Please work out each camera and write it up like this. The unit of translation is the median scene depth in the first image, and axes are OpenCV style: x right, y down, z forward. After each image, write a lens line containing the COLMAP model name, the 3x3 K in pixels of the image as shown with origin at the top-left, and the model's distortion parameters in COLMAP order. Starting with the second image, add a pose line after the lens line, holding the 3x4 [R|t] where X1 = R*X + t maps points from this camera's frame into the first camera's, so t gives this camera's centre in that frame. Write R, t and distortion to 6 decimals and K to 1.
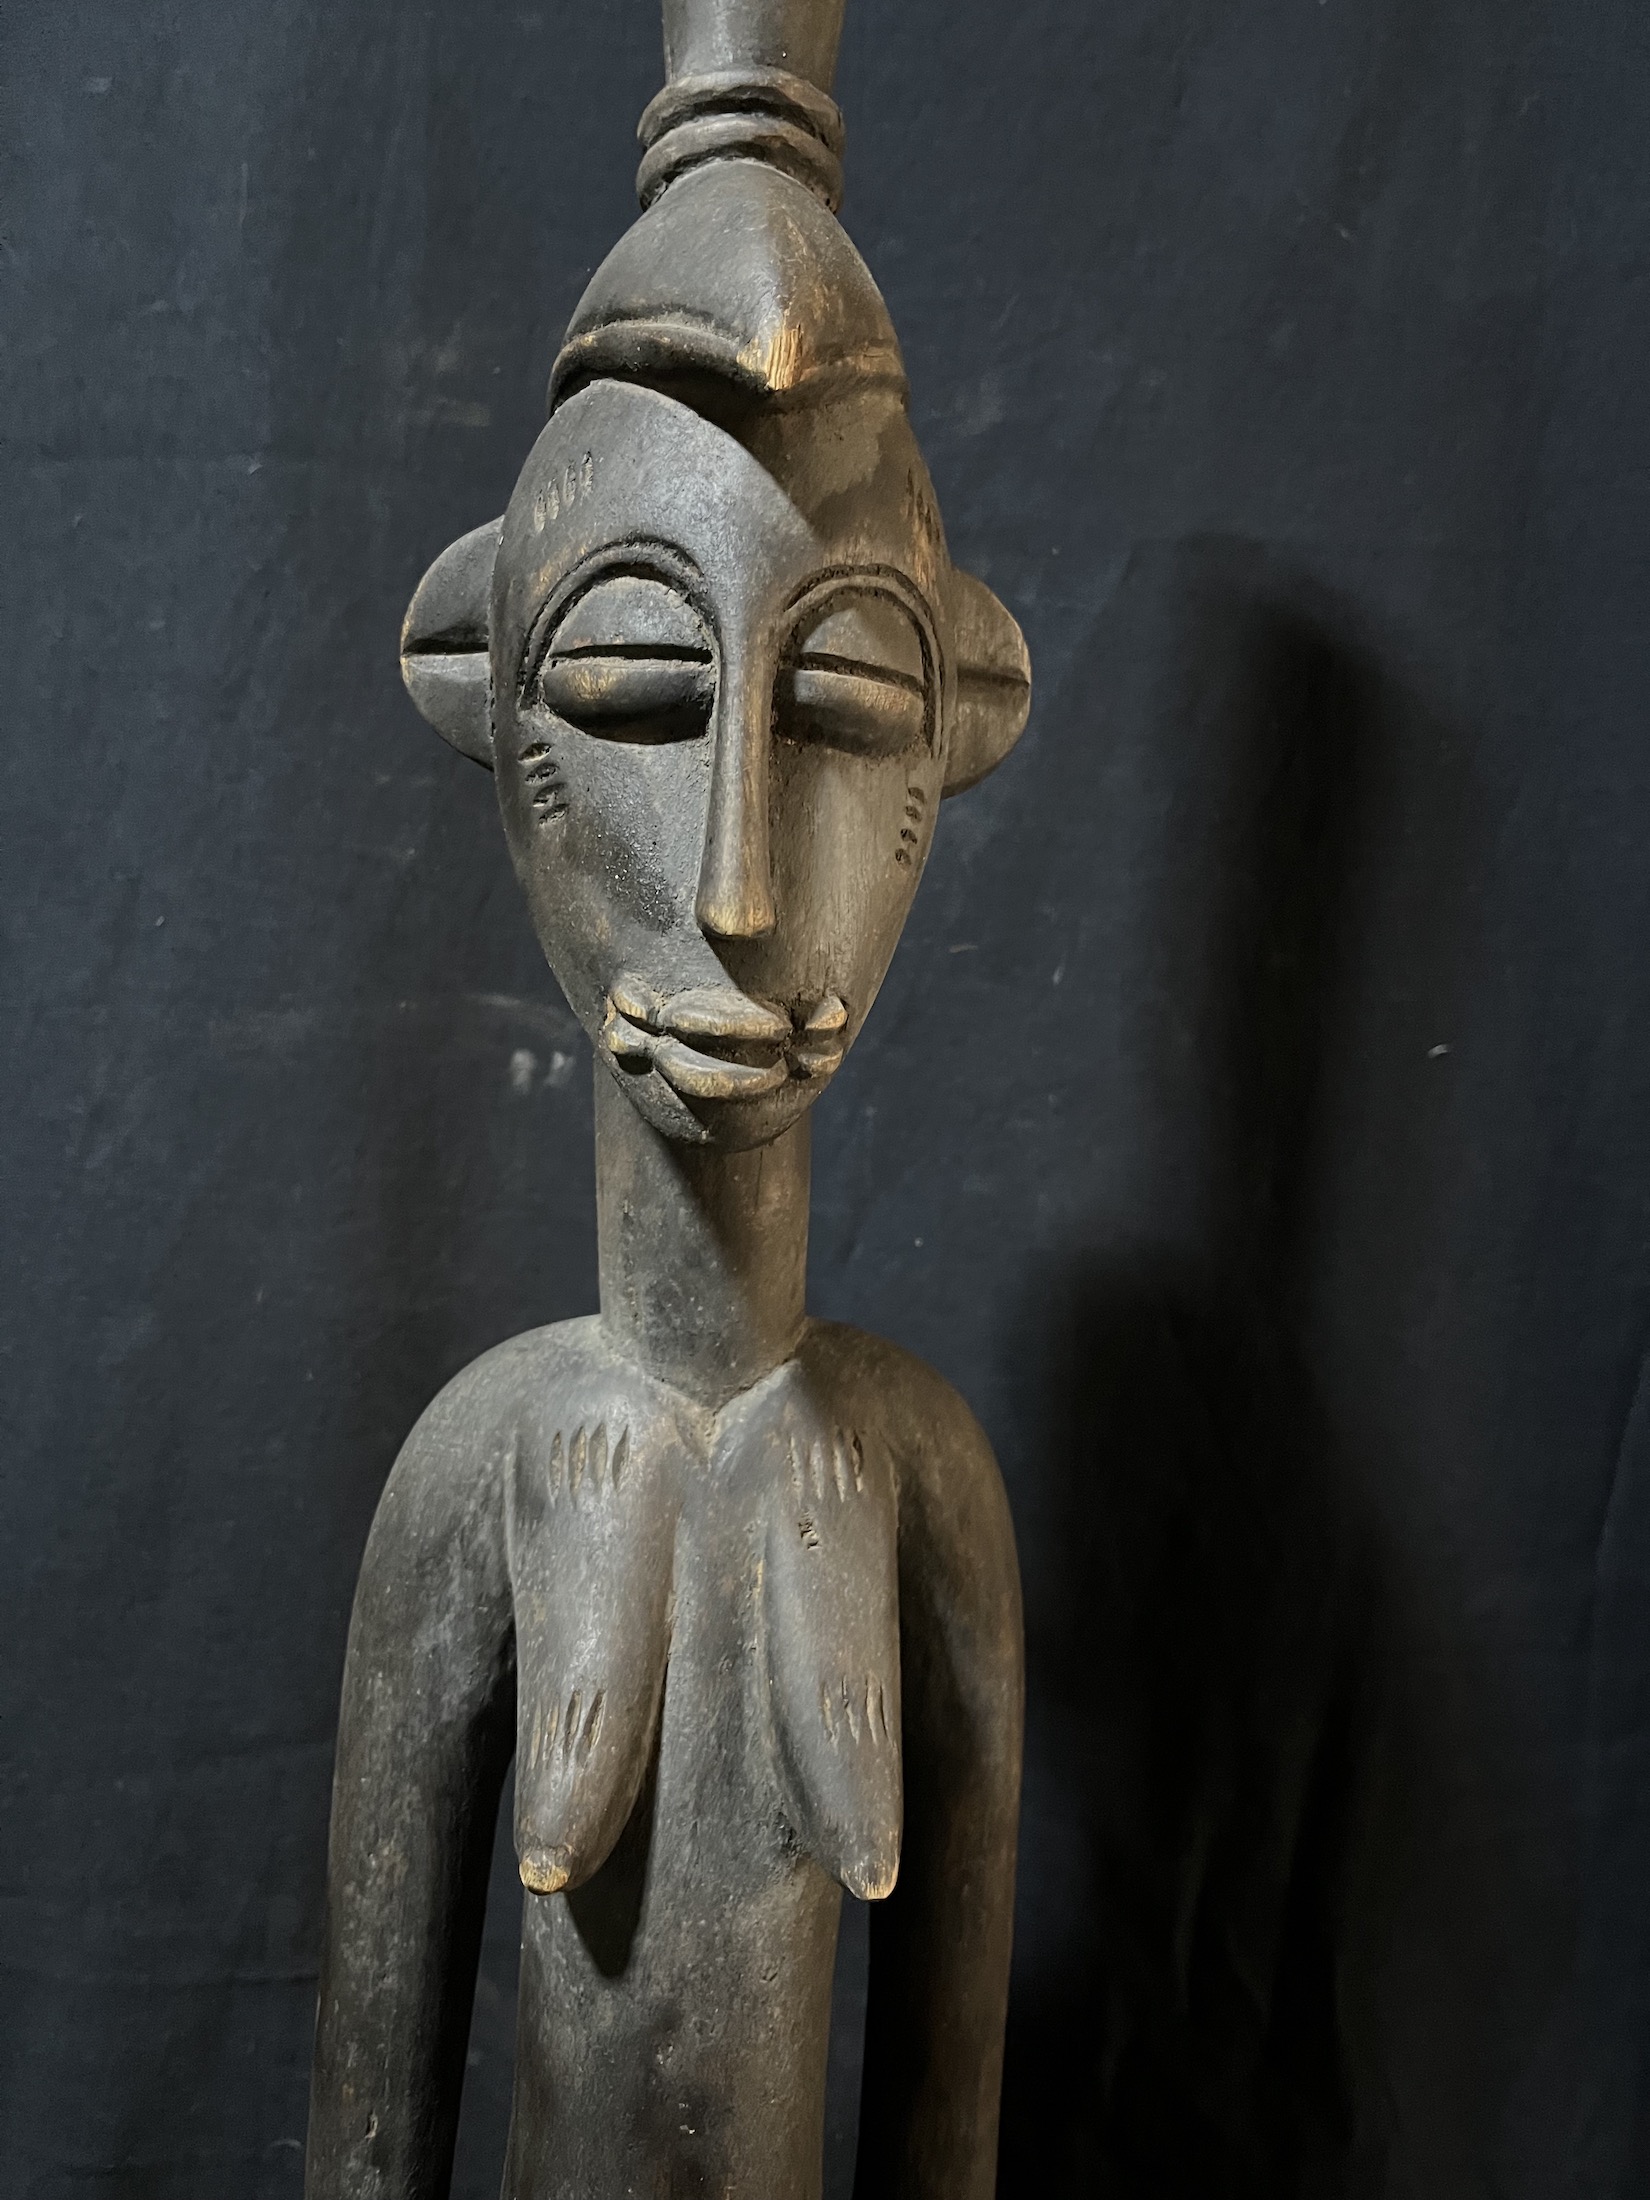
lens RADIAL K [[1730.1, 0, 822.9], [0, 1730.1, 1094.2], [0, 0, 1]] dist [0.046177, -0.080602]
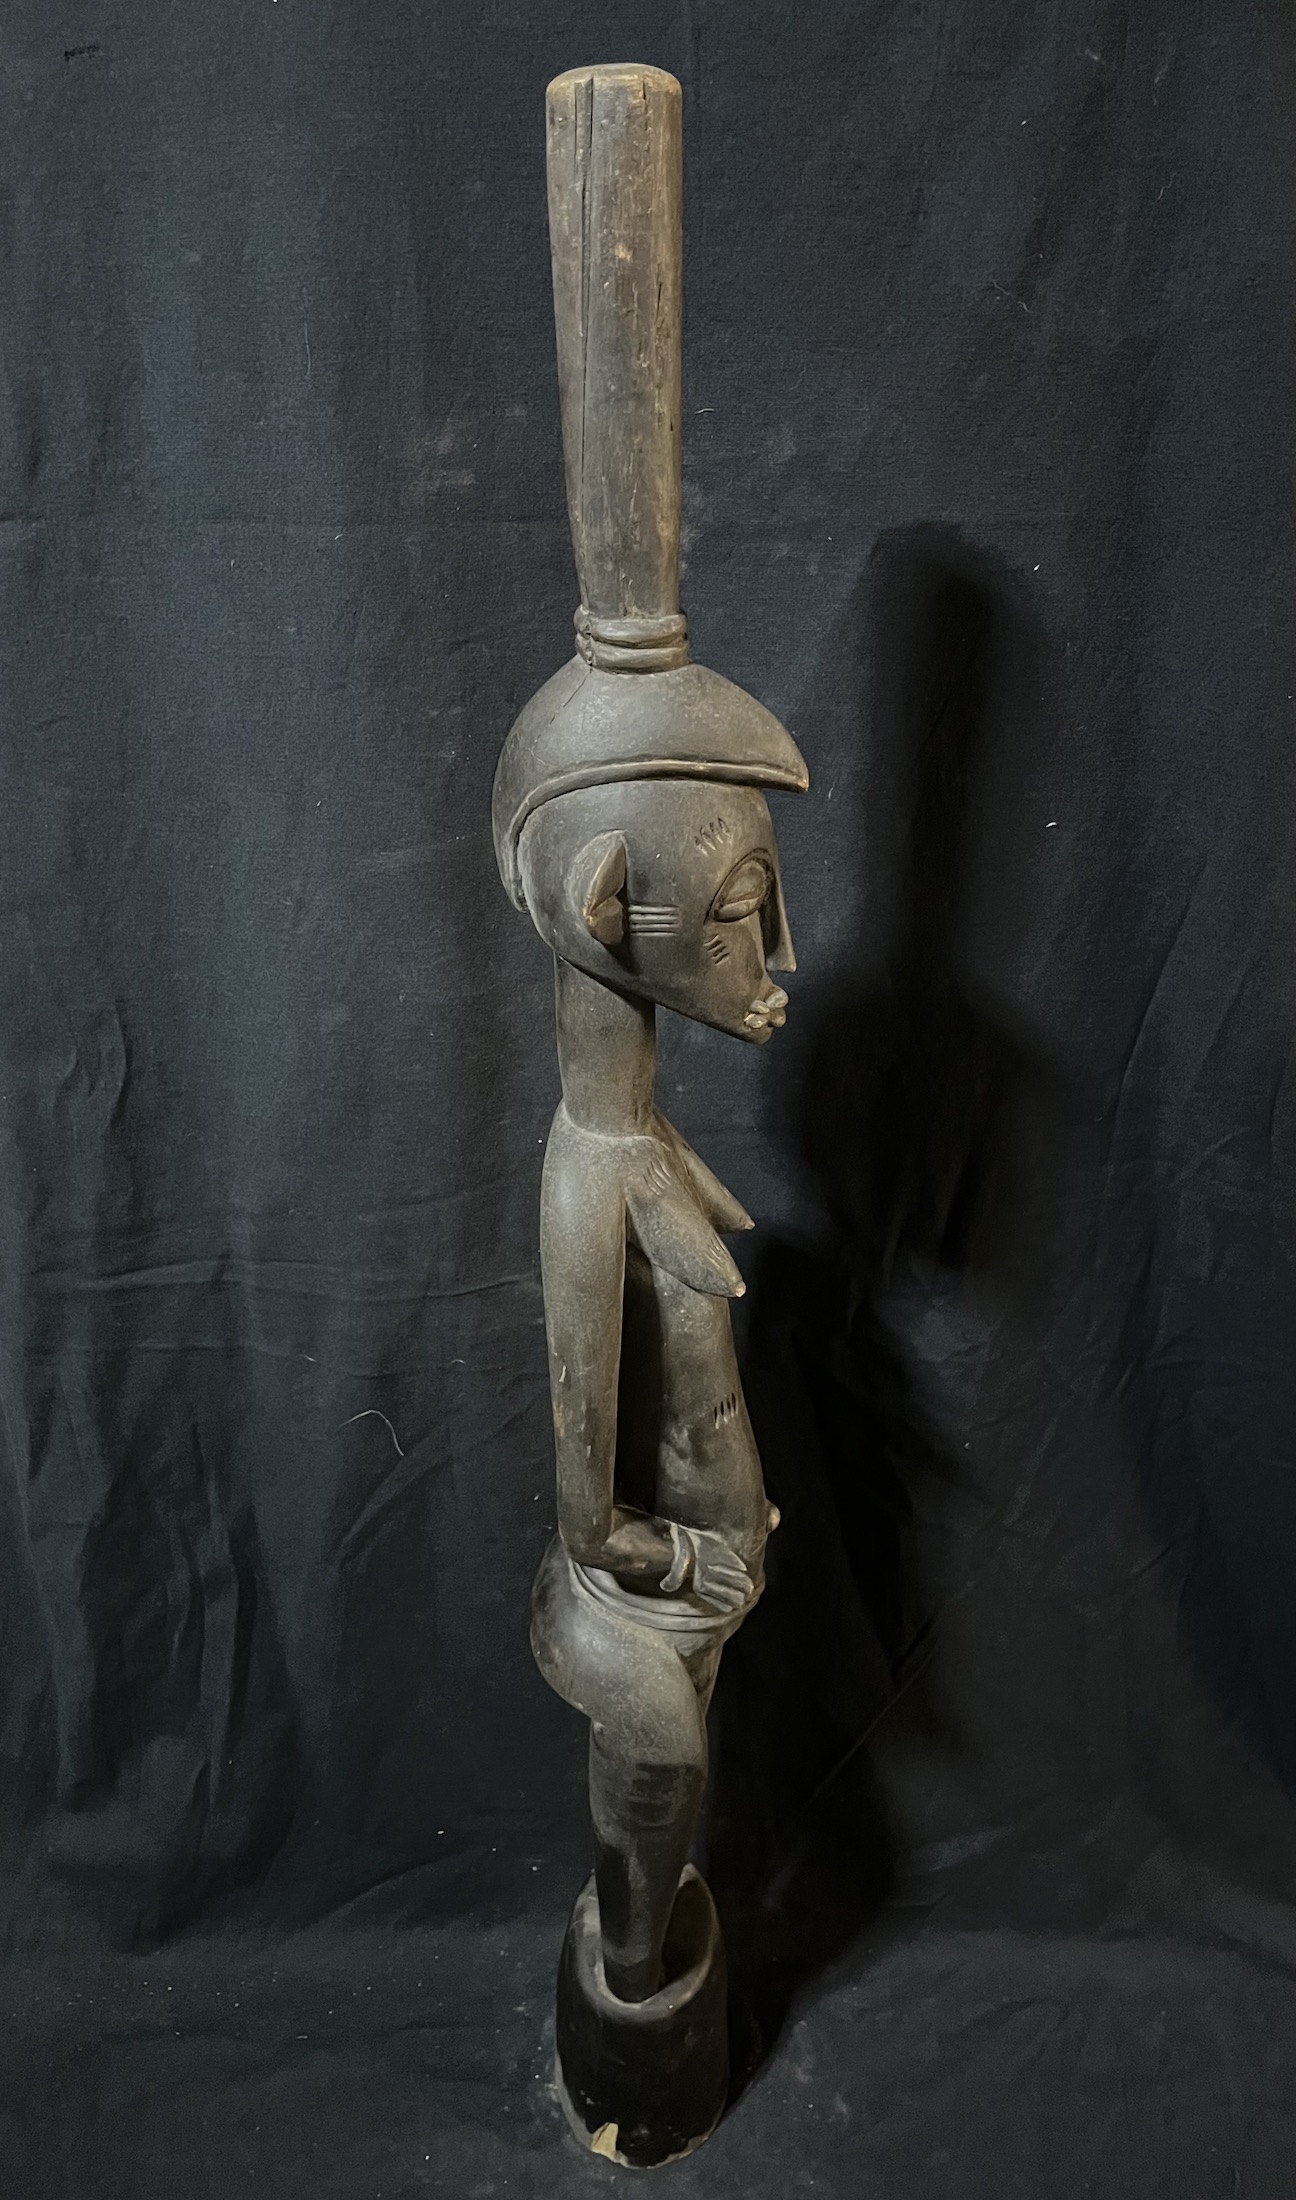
lens RADIAL K [[1704.3, 0, 617.1], [0, 1704.3, 1116.6], [0, 0, 1]] dist [0.043131, -0.065554]
pose [[0.998125, -0.031176, -0.052669, 0.004538], [0.052565, 0.877468, 0.476746, -0.626461], [0.031352, -0.478621, 0.877462, -0.665445]]
